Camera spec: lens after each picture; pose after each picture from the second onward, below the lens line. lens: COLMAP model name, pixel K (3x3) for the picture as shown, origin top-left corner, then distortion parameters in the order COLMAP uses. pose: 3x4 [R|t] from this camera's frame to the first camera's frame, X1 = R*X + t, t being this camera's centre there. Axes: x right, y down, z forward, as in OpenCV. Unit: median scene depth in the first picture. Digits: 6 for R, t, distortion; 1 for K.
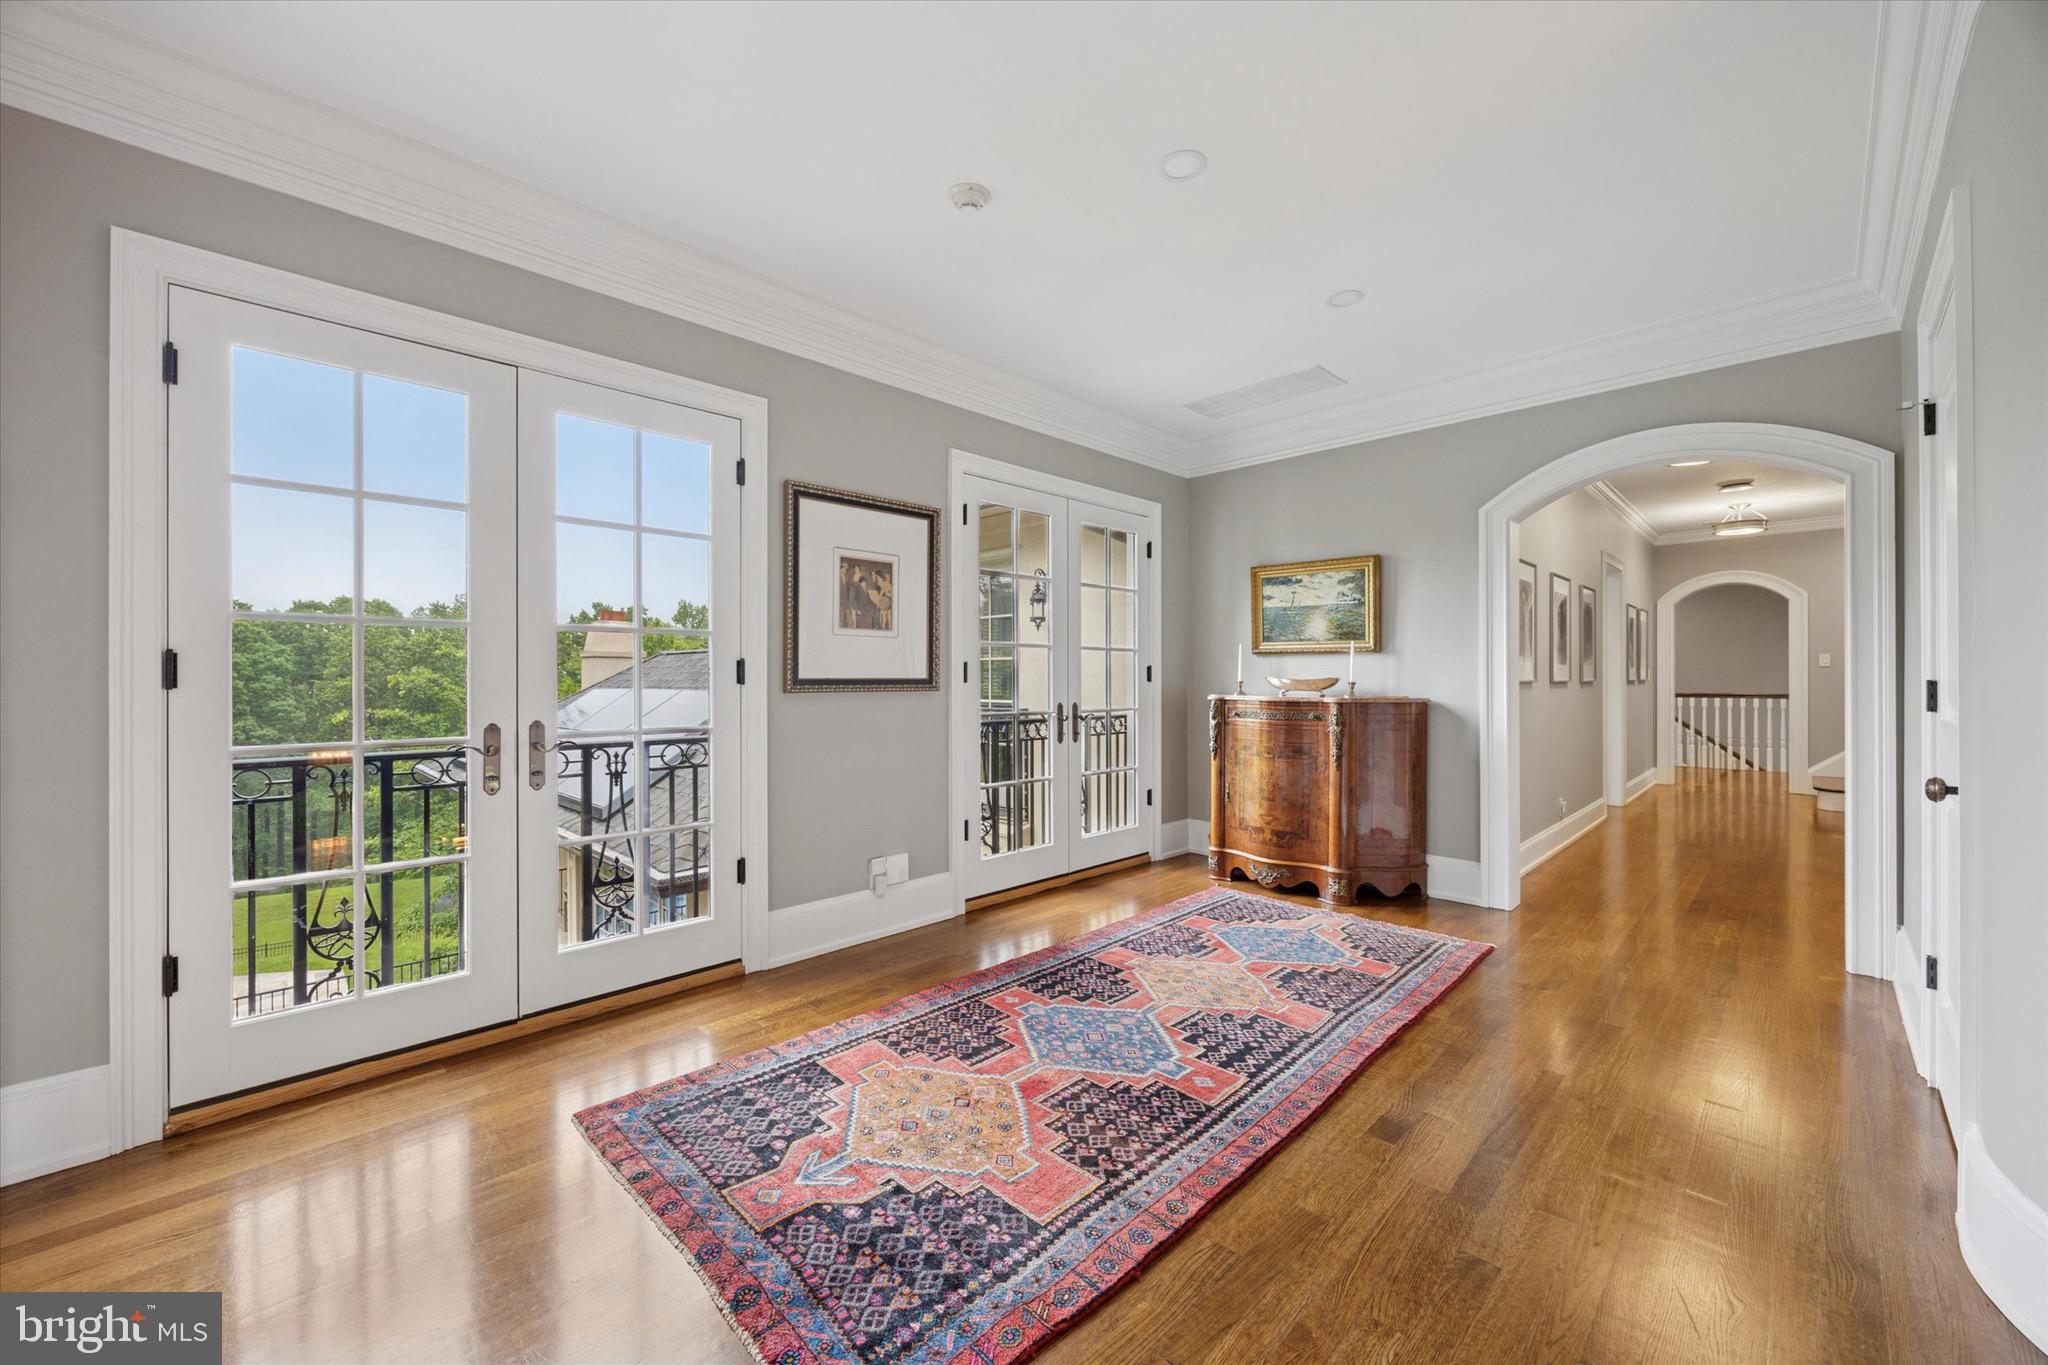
lens RADIAL K [[788.3, 0, 1027.2], [0, 788.3, 682.5], [0, 0, 1]] dist [-0.011081, 0.000216]
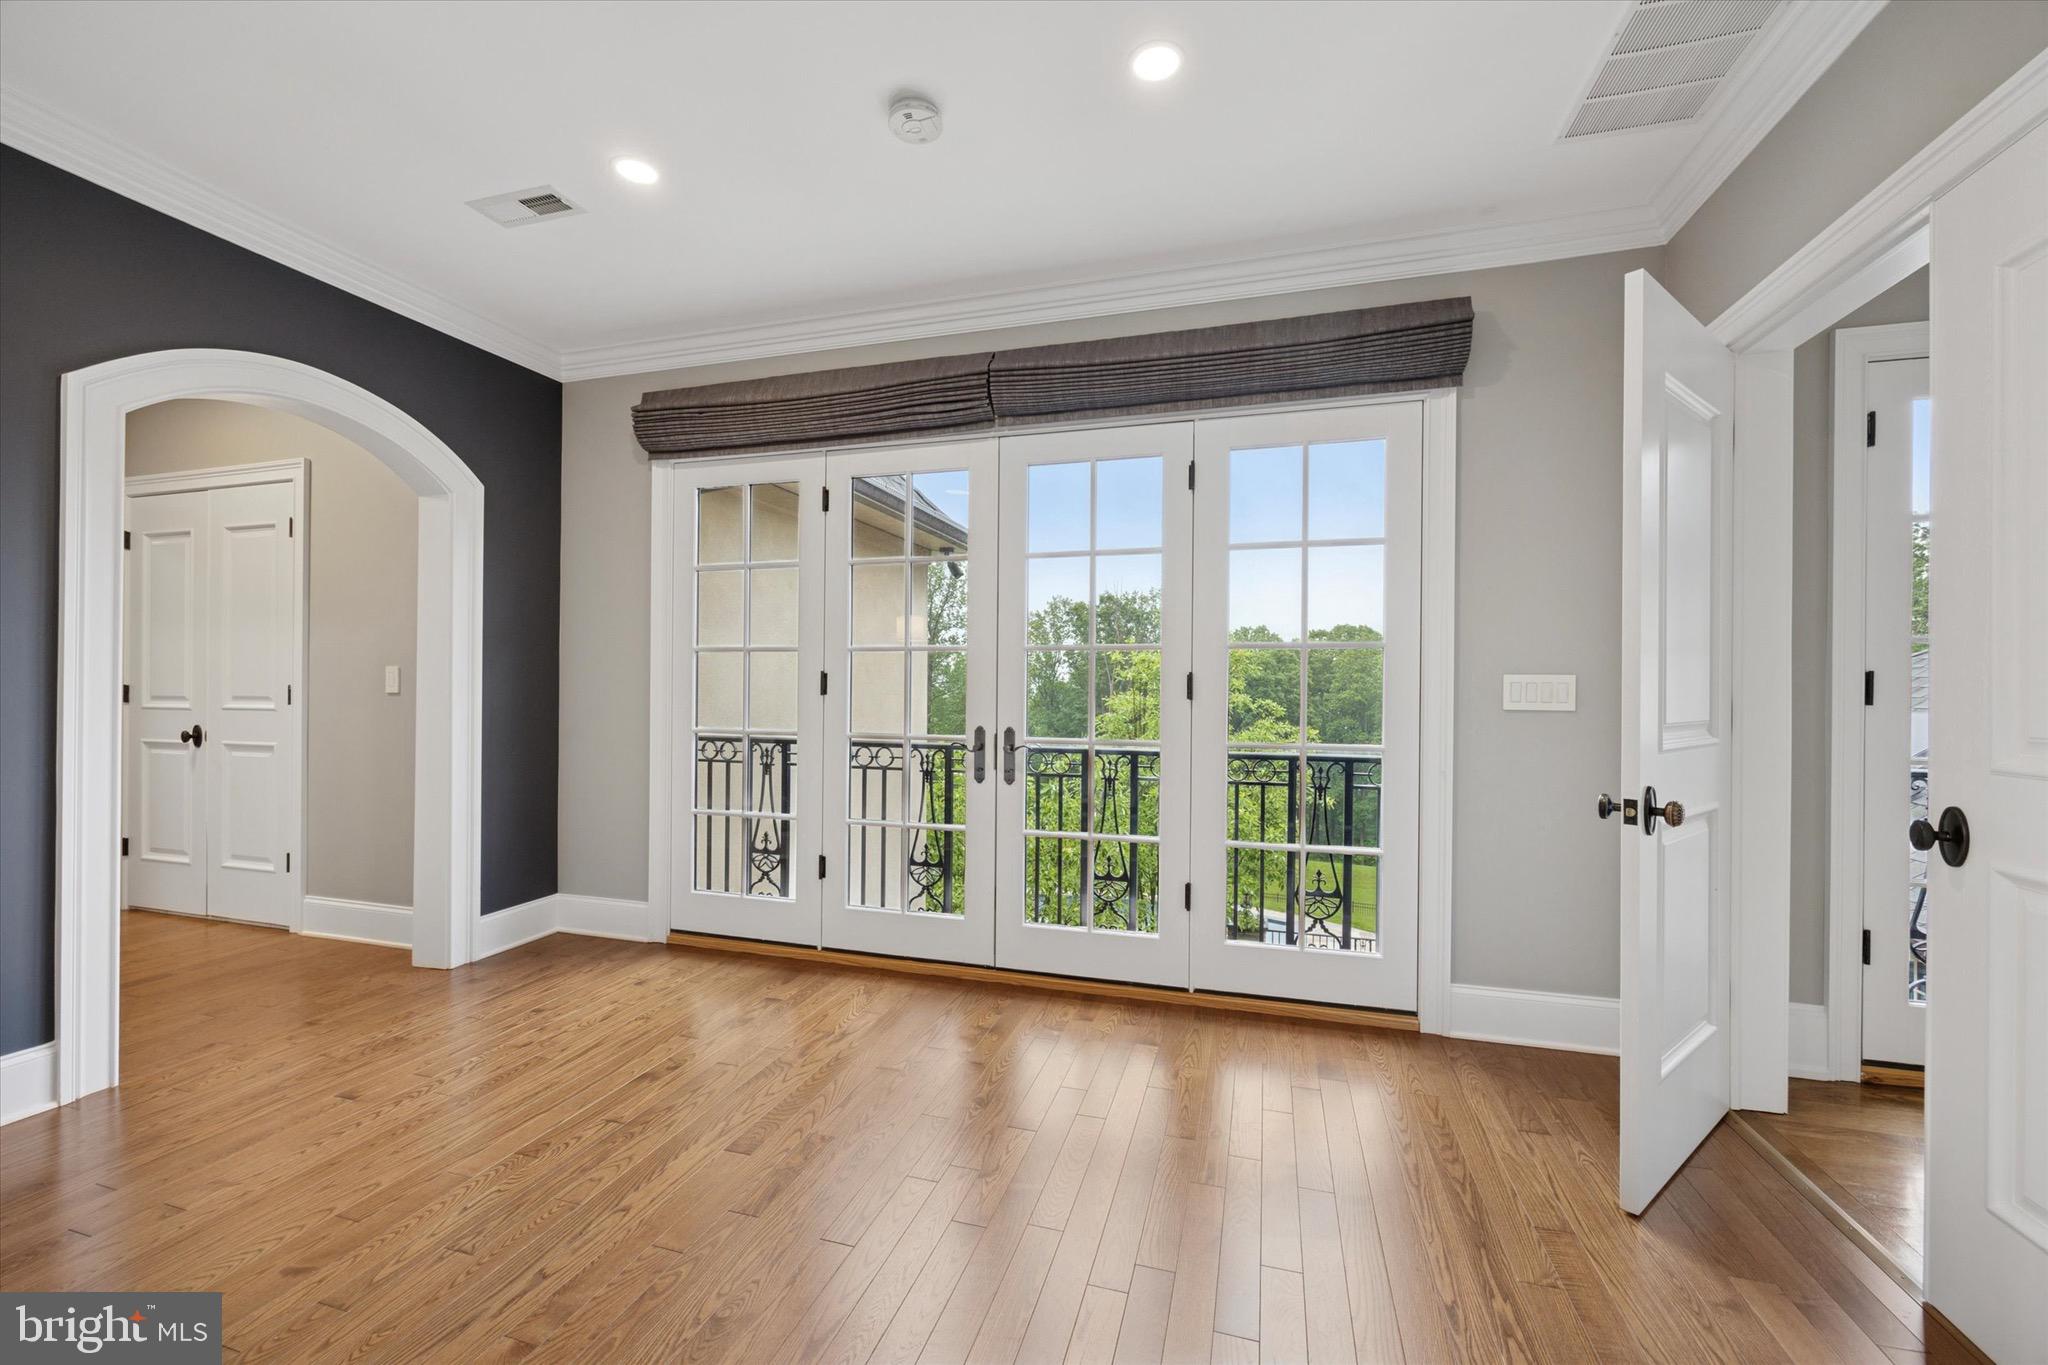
lens RADIAL K [[788.3, 0, 1026.7], [0, 788.3, 688.6], [0, 0, 1]] dist [-0.011081, 0.000216]
pose [[0.491861, 0.005527, -0.870656, 0.425735], [-0.018072, 0.999829, -0.003862, -0.004577], [0.870486, 0.017634, 0.491877, 0.406510]]
